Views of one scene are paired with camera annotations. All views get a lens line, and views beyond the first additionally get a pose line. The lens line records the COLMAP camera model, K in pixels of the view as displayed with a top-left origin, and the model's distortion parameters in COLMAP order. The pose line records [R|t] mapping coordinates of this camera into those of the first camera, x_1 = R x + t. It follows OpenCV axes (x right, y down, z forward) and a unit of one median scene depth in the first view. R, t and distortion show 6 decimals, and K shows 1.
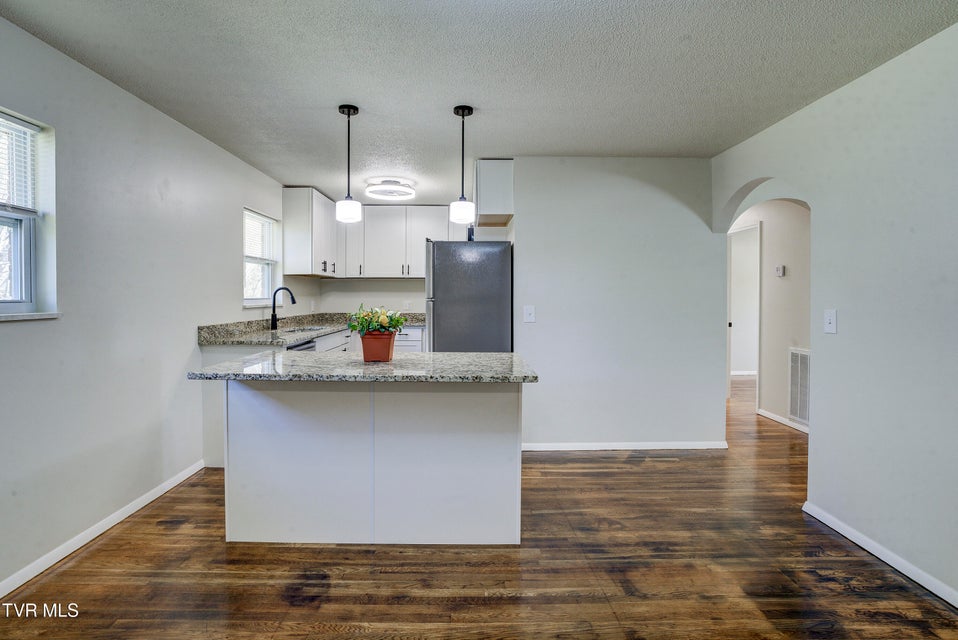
lens RADIAL K [[494.2, 0, 475.5], [0, 494.2, 298.9], [0, 0, 1]] dist [-0.040098, 0.001829]
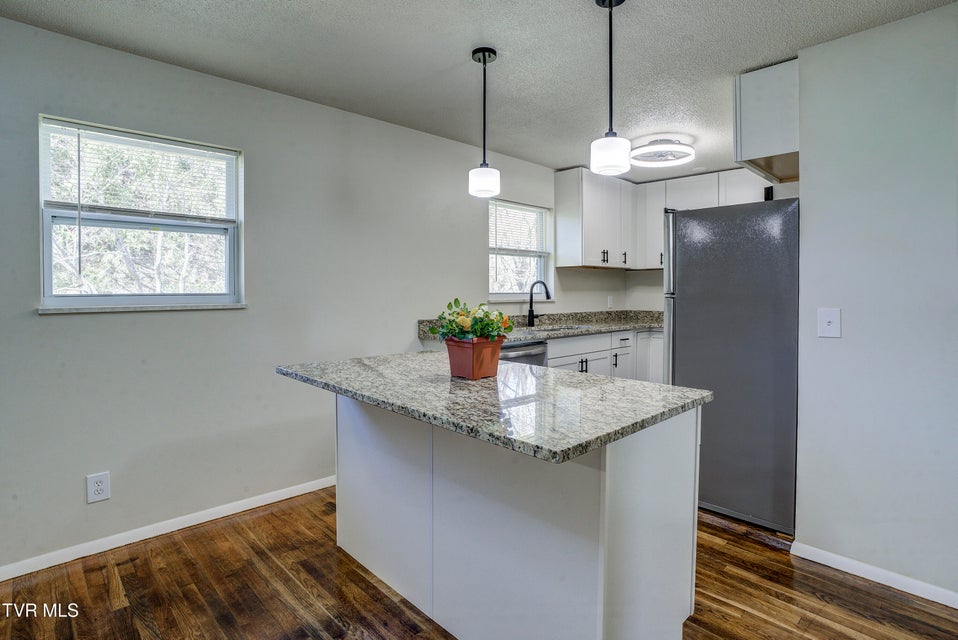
lens RADIAL K [[494.2, 0, 475.5], [0, 494.2, 298.9], [0, 0, 1]] dist [-0.040098, 0.001829]
pose [[0.685465, 0.013952, -0.727972, 0.218438], [-0.006849, 0.999896, 0.012714, -0.001401], [0.728073, -0.003729, 0.685489, 0.314739]]
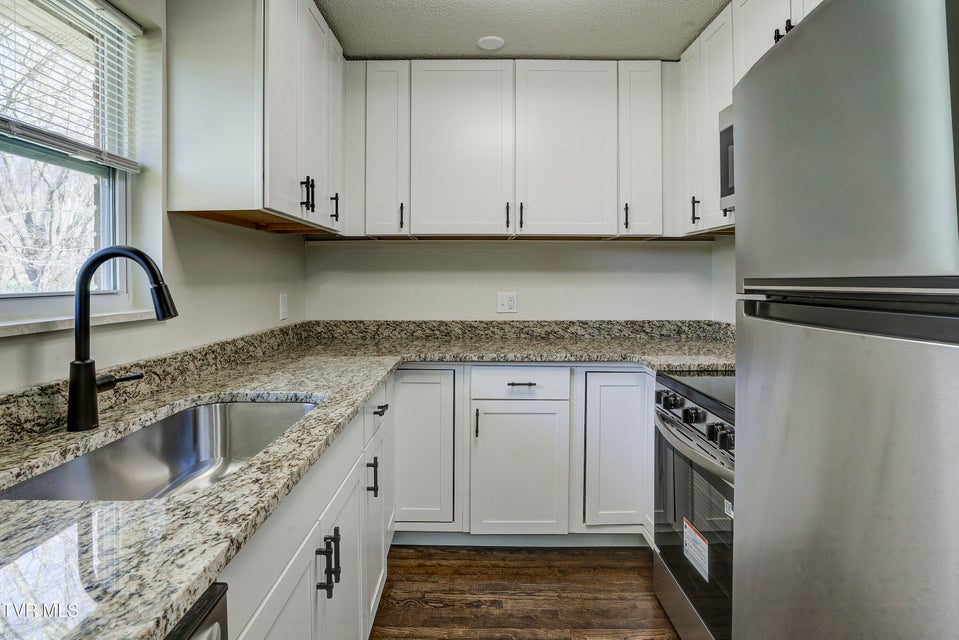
lens RADIAL K [[536.9, 0, 454.9], [0, 536.9, 279.1], [0, 0, 1]] dist [-0.000156, 0.001025]
pose [[0.998313, -0.003785, -0.057932, -0.243783], [0.003442, 0.999976, -0.006005, -0.006880], [0.057953, 0.005795, 0.998302, 0.839777]]
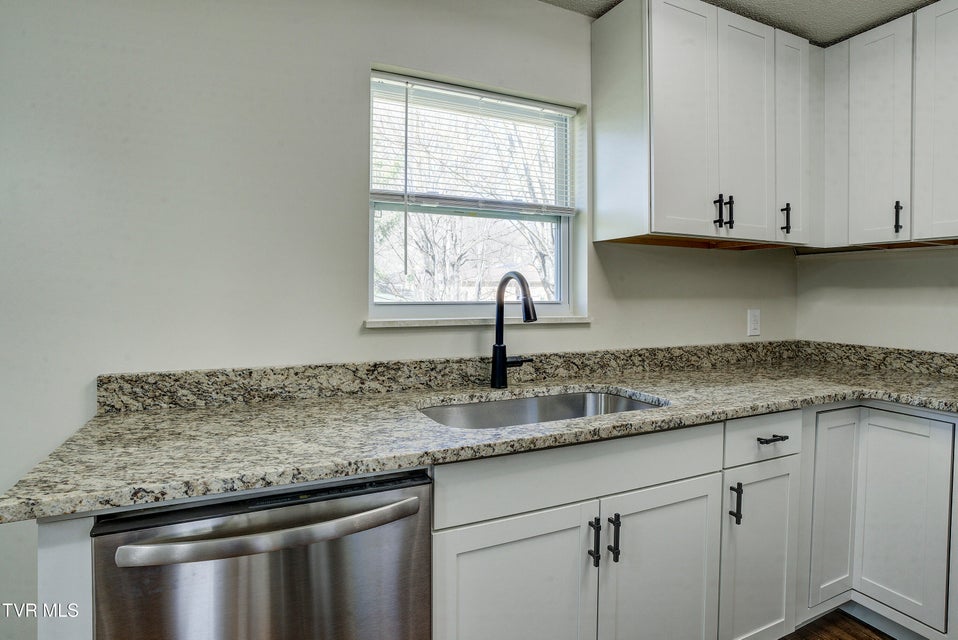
lens RADIAL K [[498.7, 0, 464.6], [0, 498.7, 295.5], [0, 0, 1]] dist [-0.019179, 0.000427]
pose [[0.406910, 0.008207, -0.913431, -0.087645], [-0.012805, 0.999913, 0.003280, -0.008635], [0.913379, 0.010362, 0.406979, 0.913232]]
